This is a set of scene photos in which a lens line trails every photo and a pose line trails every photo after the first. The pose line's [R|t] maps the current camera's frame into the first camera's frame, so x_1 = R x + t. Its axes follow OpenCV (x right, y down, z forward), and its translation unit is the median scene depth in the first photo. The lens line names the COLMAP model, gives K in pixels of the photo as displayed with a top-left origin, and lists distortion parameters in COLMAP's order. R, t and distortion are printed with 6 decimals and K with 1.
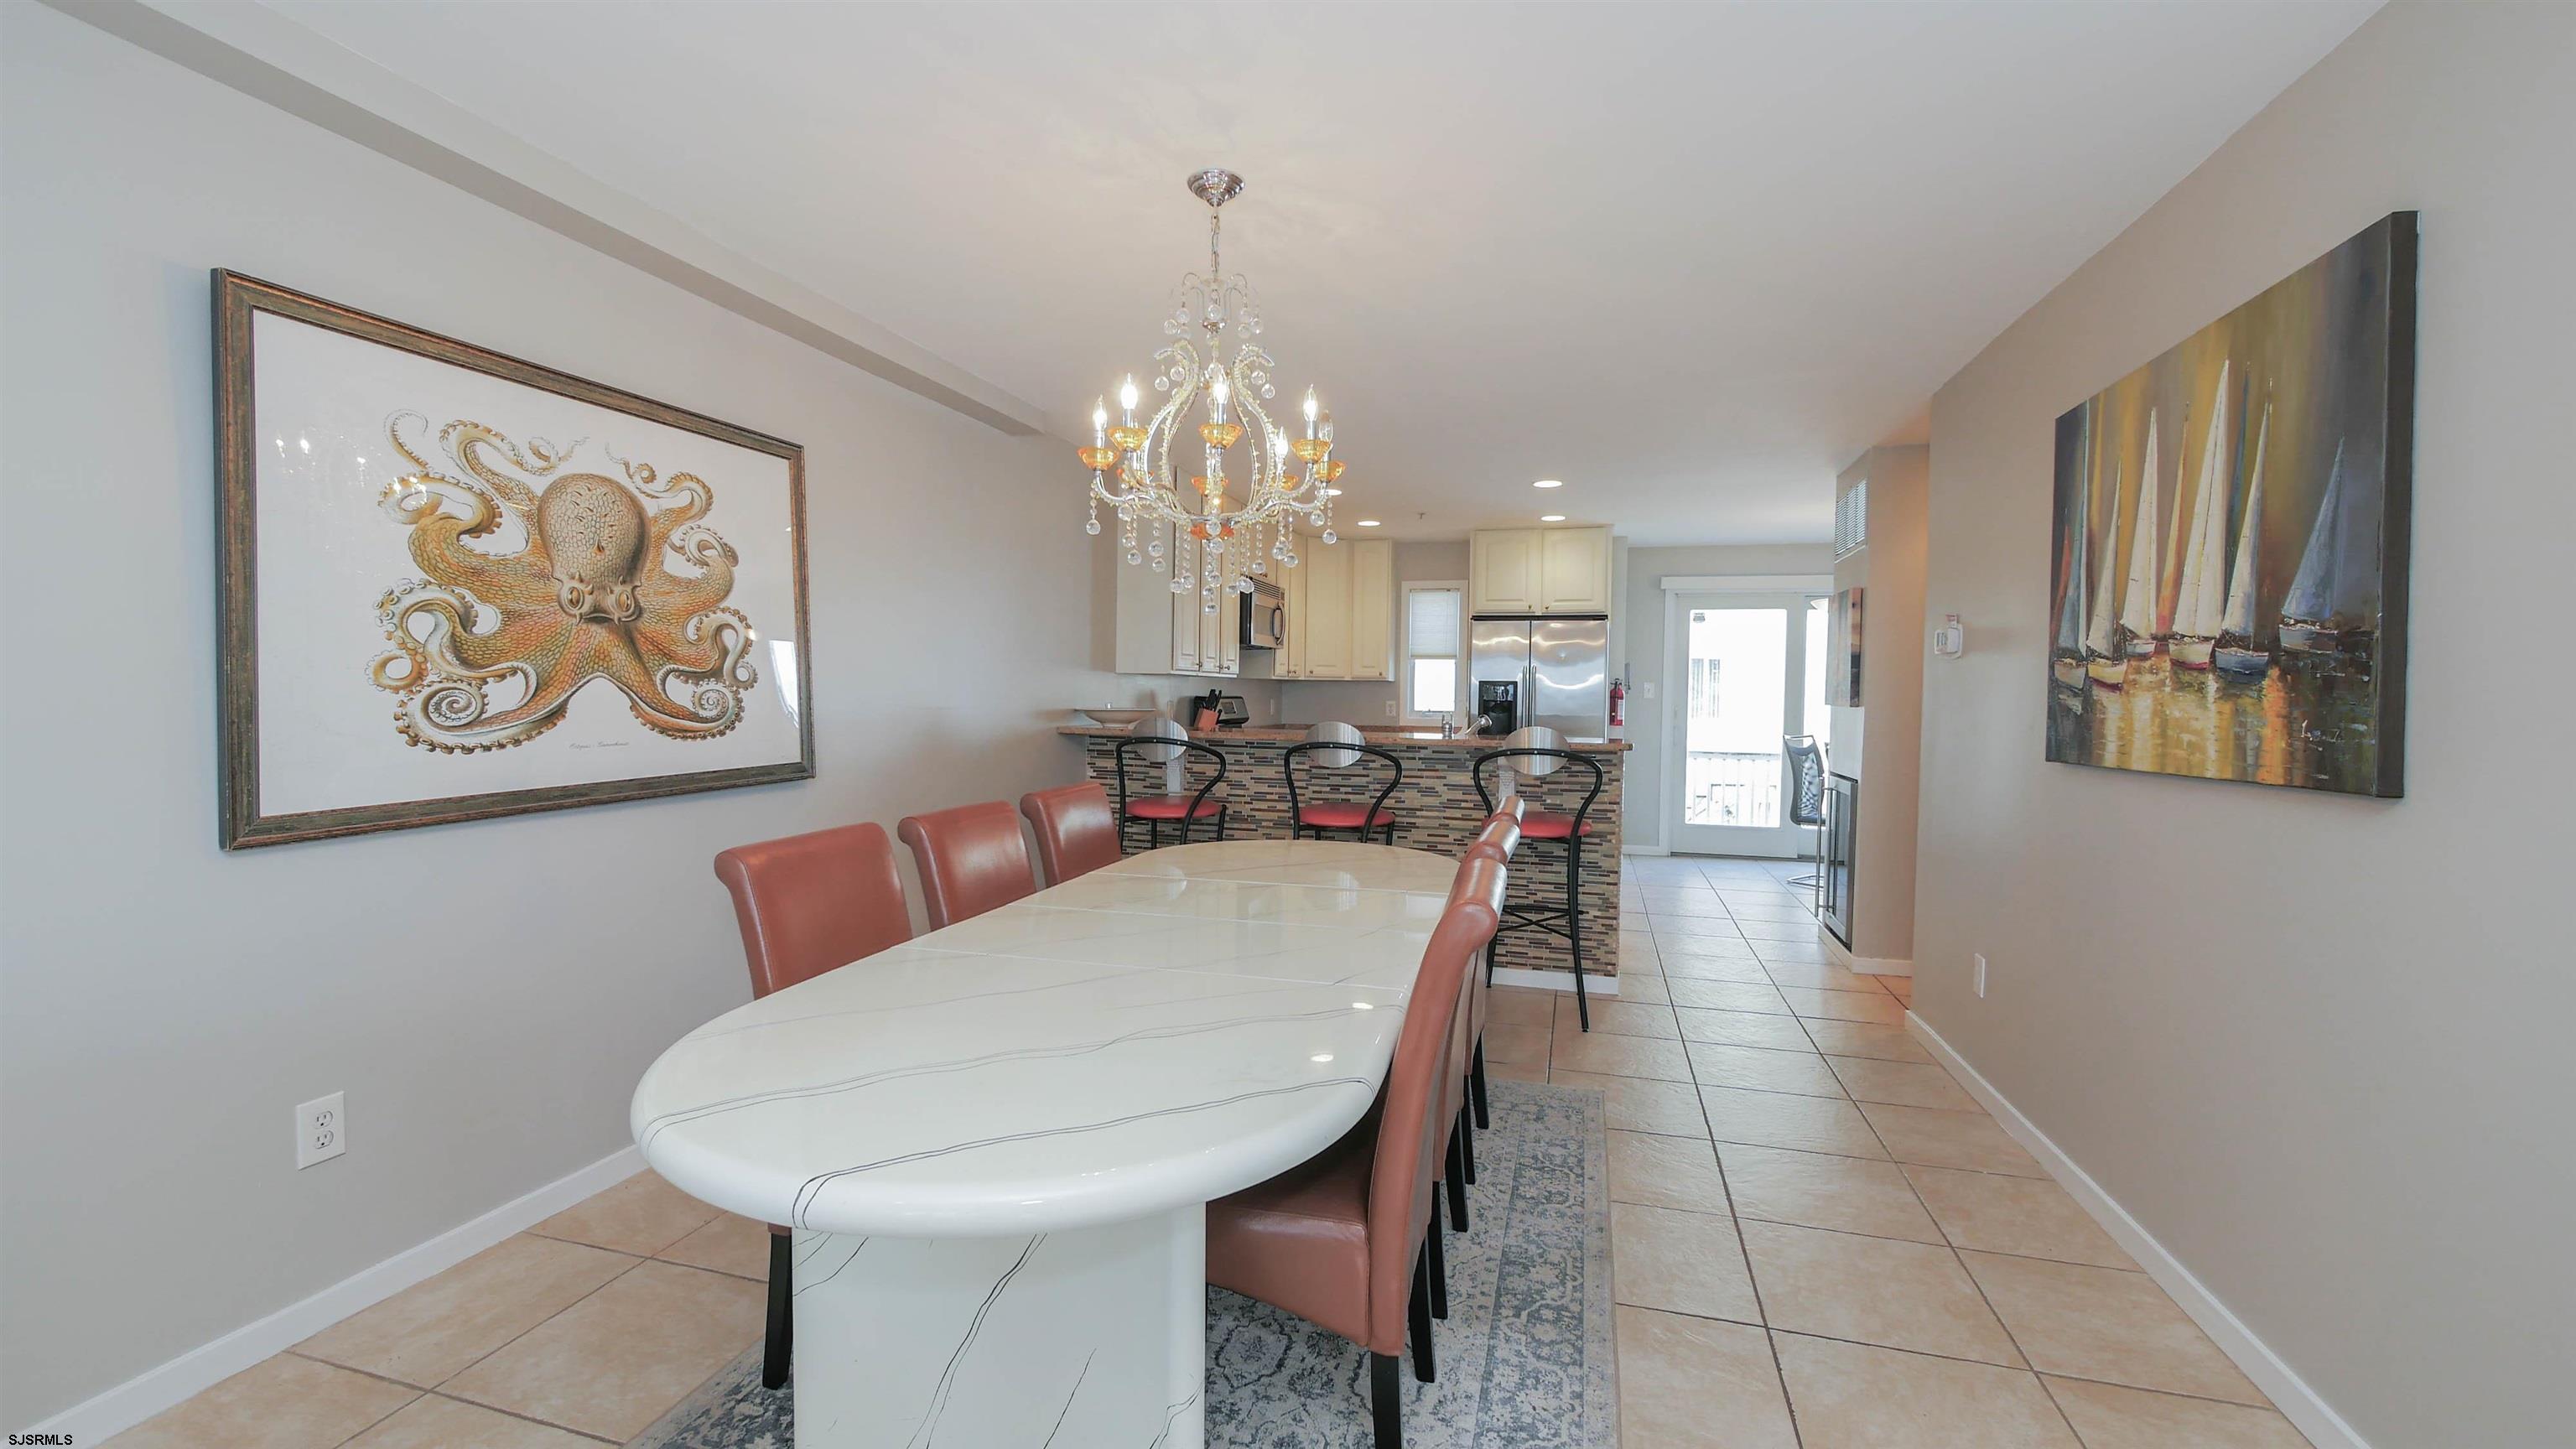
lens RADIAL K [[1062.5, 0, 1275.8], [0, 1062.5, 725.4], [0, 0, 1]] dist [-0.004676, 0.000429]
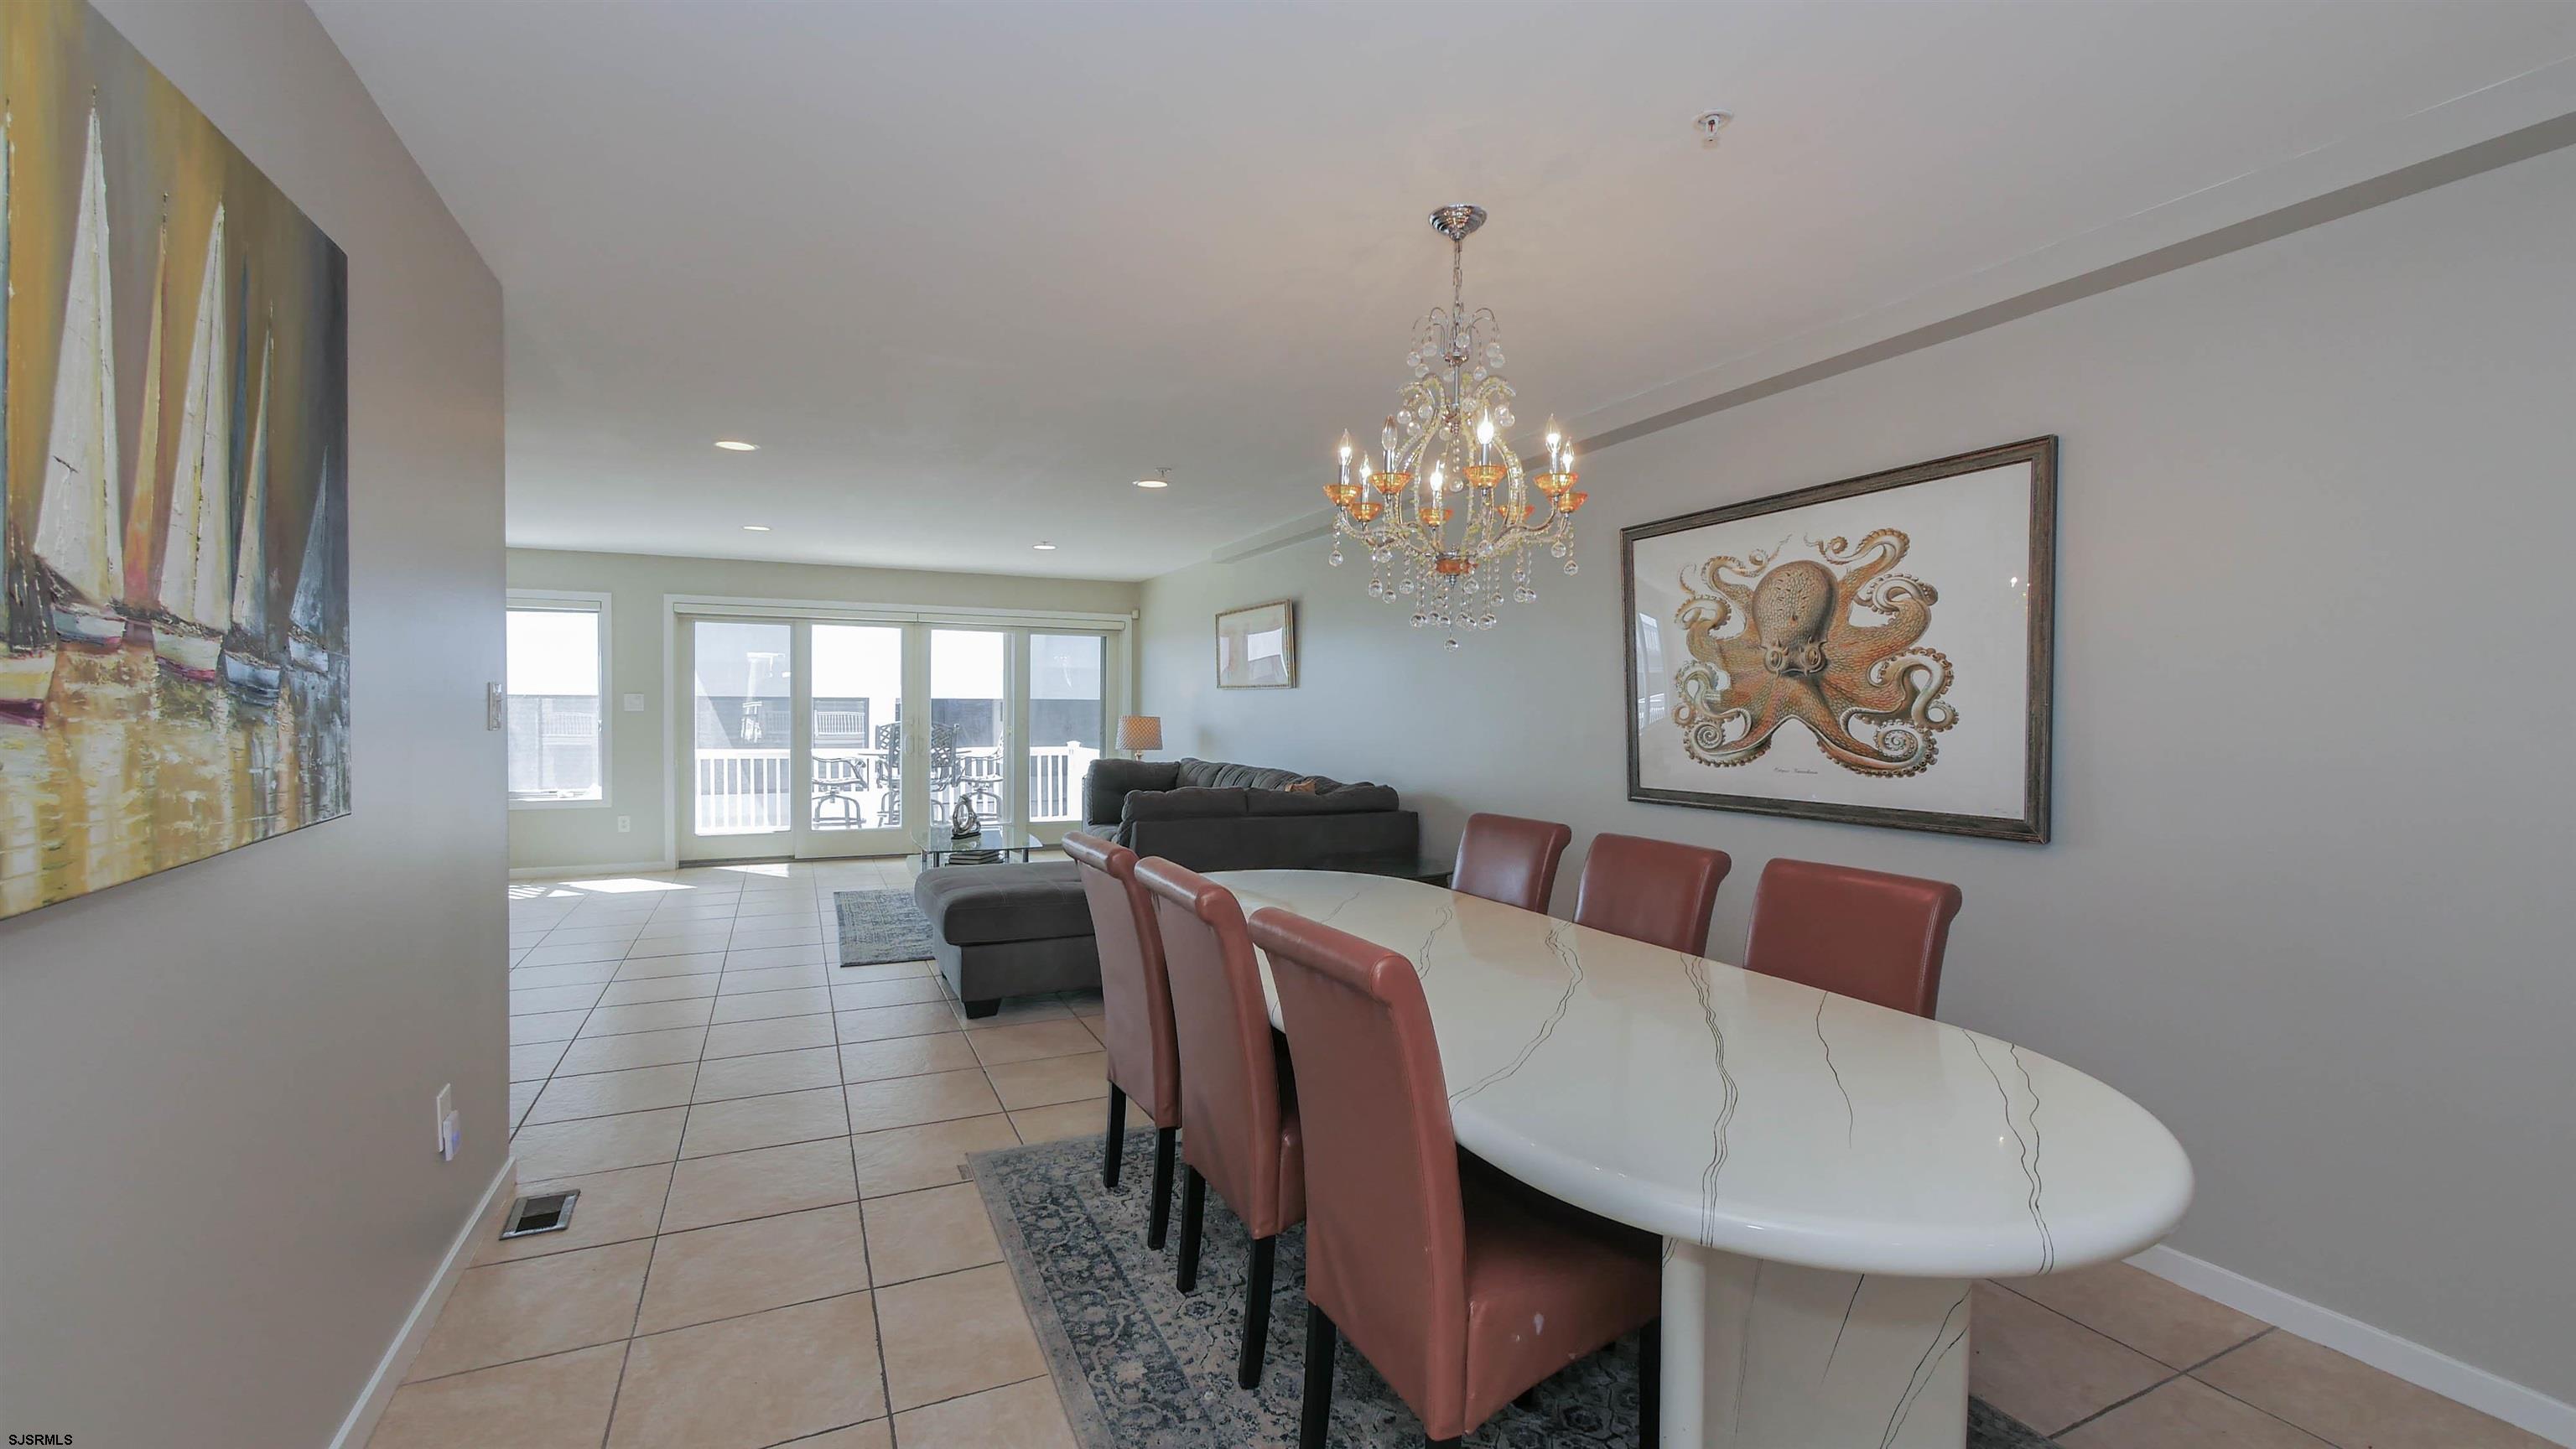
lens RADIAL K [[1062.5, 0, 1275.8], [0, 1062.5, 725.4], [0, 0, 1]] dist [-0.004676, 0.000429]
pose [[-0.756473, -0.004384, -0.654011, 0.679378], [-0.036908, 0.998670, 0.035996, -0.060235], [0.652983, 0.051368, -0.755629, 1.570013]]
